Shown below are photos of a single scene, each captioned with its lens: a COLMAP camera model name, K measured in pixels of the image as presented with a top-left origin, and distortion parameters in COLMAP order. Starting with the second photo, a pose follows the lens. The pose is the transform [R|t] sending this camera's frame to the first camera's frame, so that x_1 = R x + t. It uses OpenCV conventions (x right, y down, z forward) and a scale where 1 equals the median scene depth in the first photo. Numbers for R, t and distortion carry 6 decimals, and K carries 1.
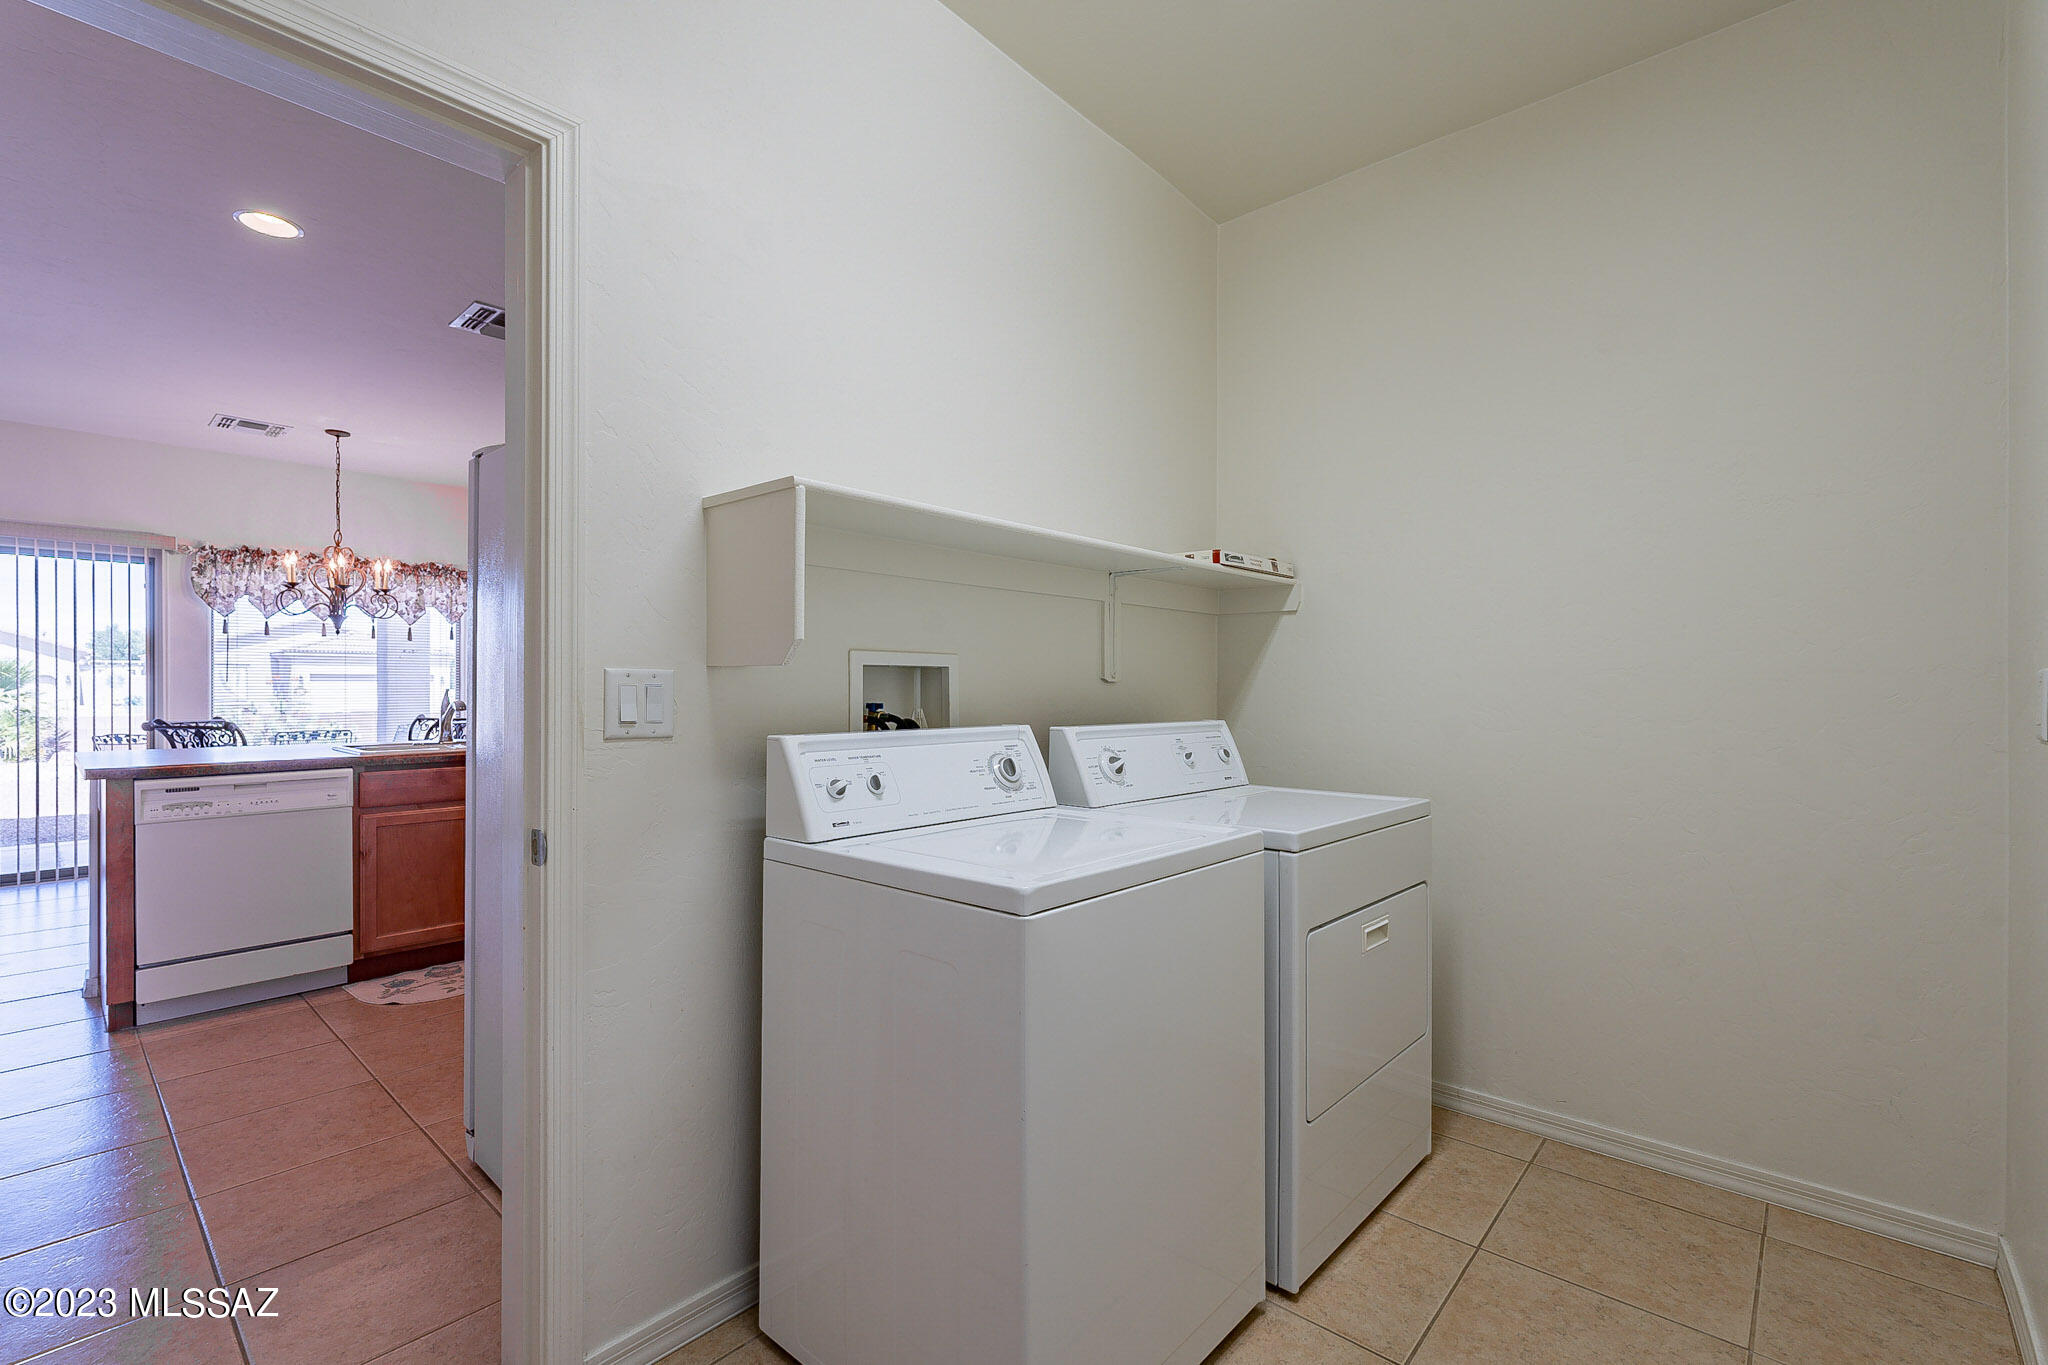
lens RADIAL K [[895.2, 0, 1031.9], [0, 895.2, 689.1], [0, 0, 1]] dist [-0.005255, 0.000824]
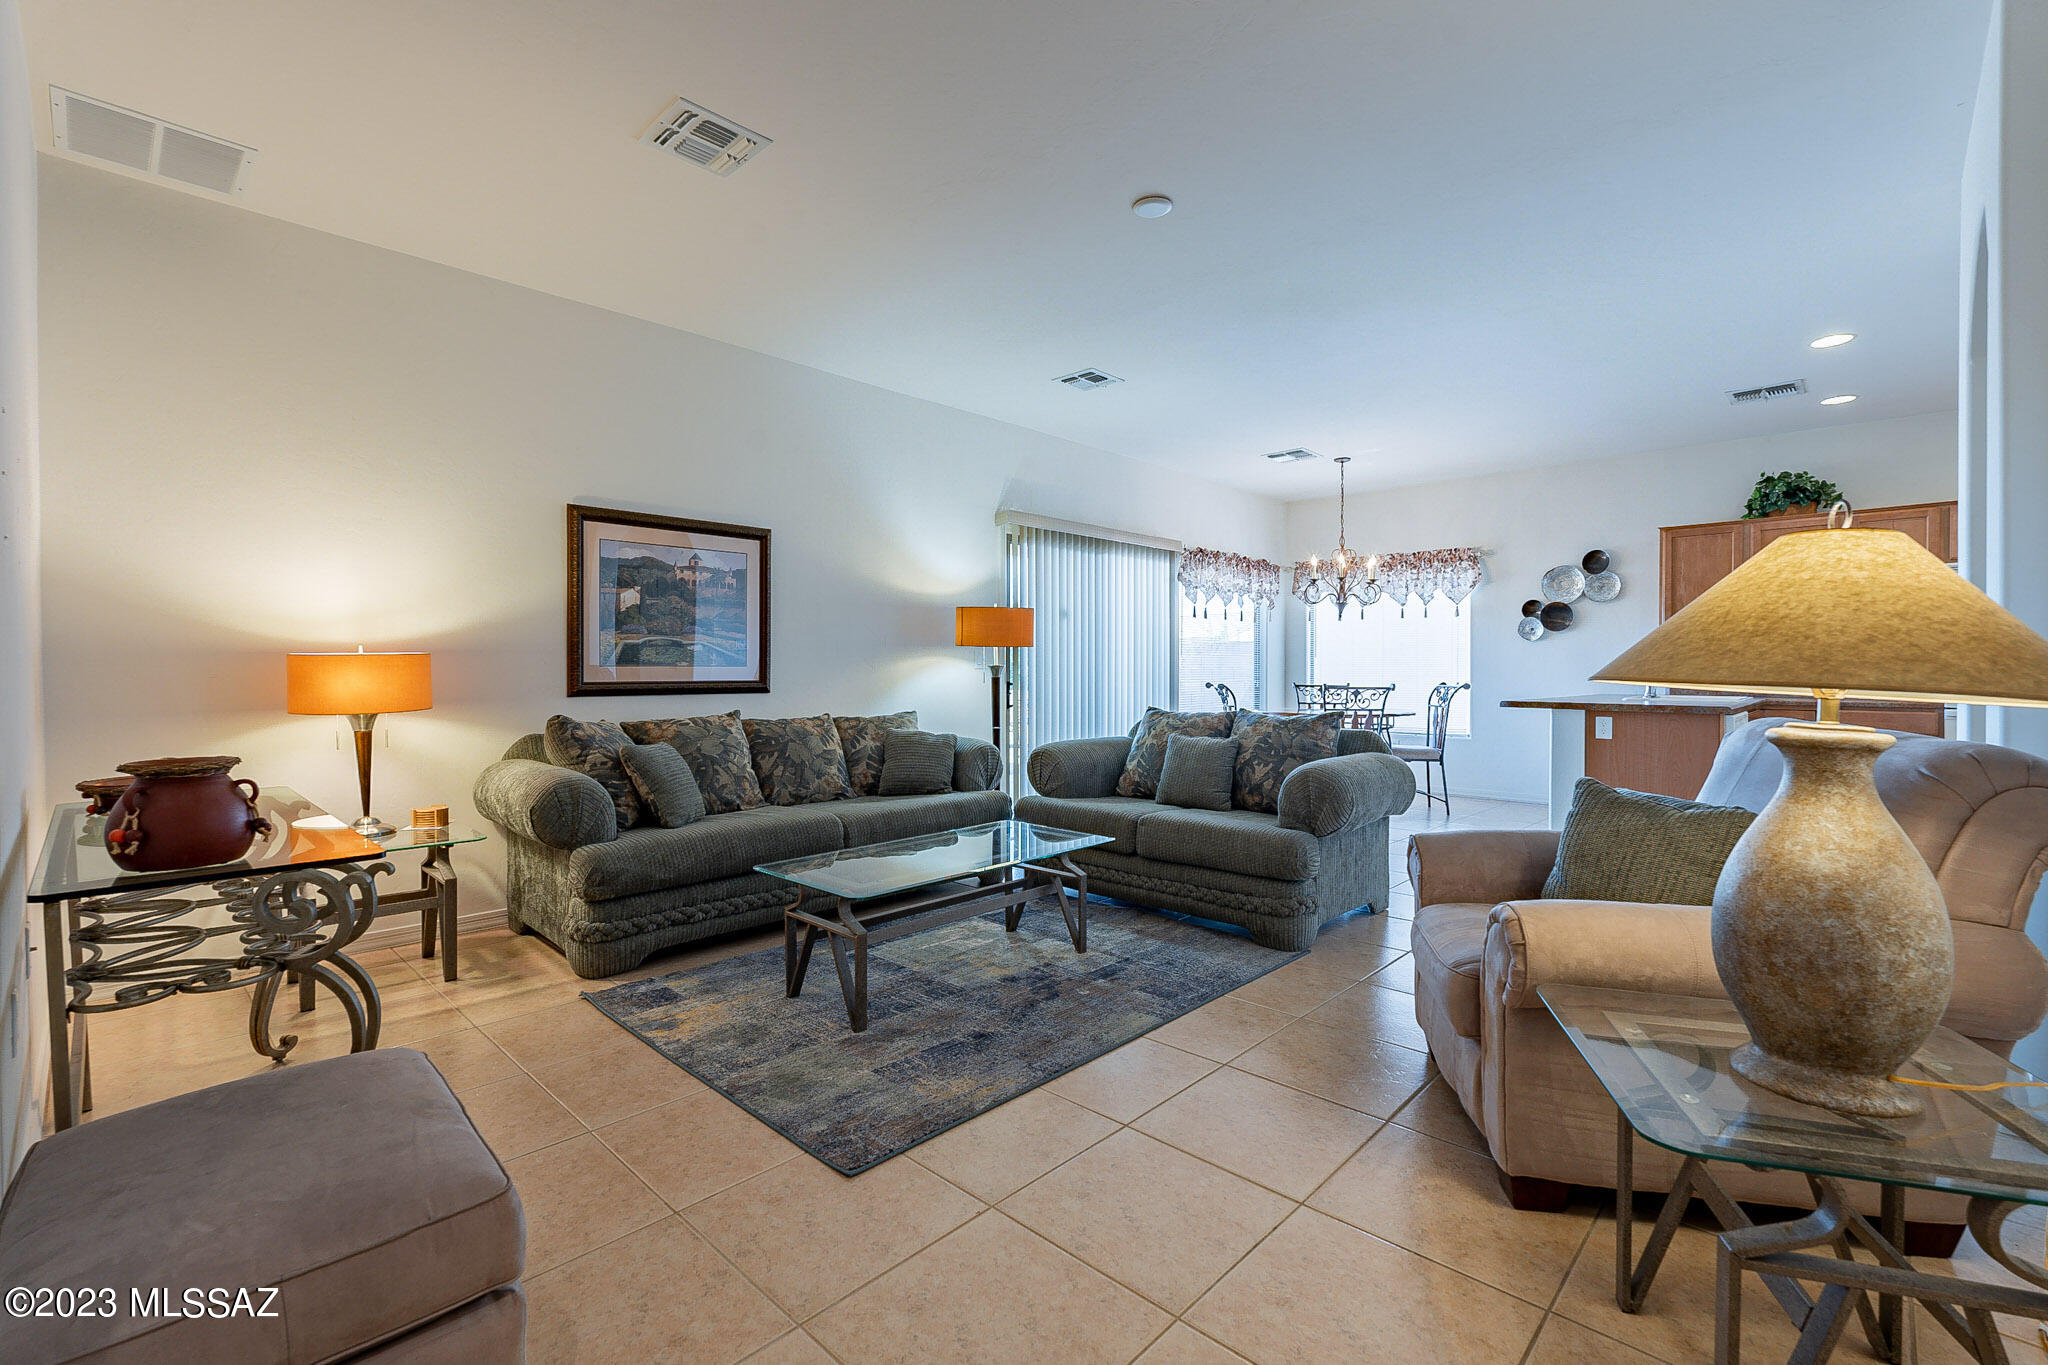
lens RADIAL K [[895.2, 0, 1018.3], [0, 895.2, 682.2], [0, 0, 1]] dist [-0.005255, 0.000824]
pose [[0.999518, 0.000335, -0.031038, -1.167969], [0.000013, 0.999937, 0.011201, 0.016052], [0.031040, -0.011196, 0.999455, -0.284703]]
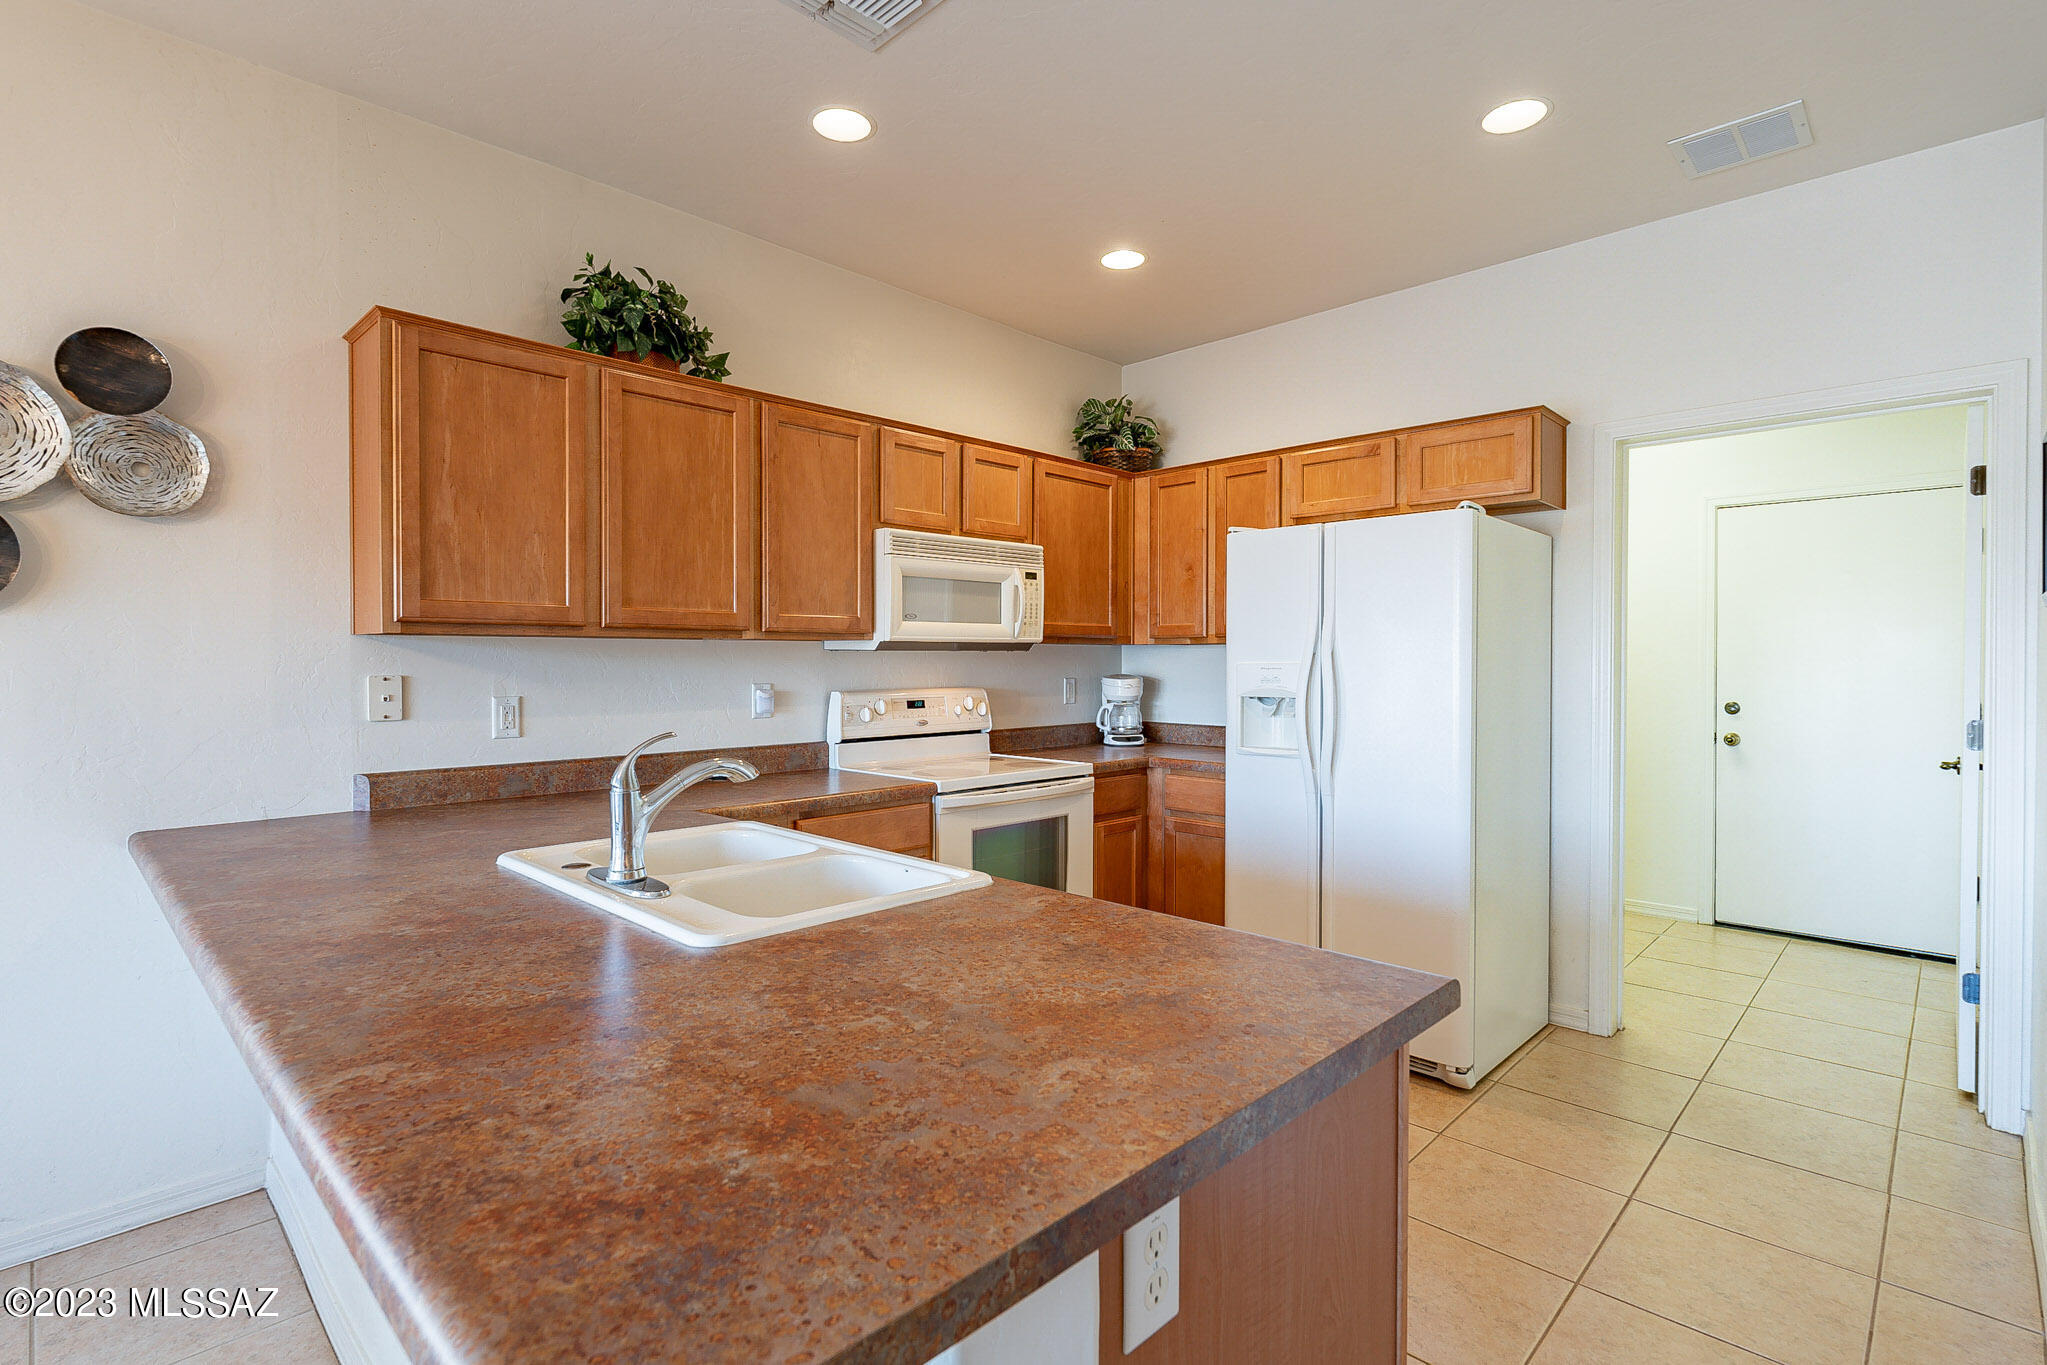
lens RADIAL K [[982.9, 0, 1028.0], [0, 982.9, 670.7], [0, 0, 1]] dist [-0.000560, -0.000263]
pose [[0.040138, -0.013789, 0.999099, -0.779004], [0.001698, 0.999904, 0.013732, -0.023941], [-0.999193, 0.001145, 0.040158, 0.606557]]
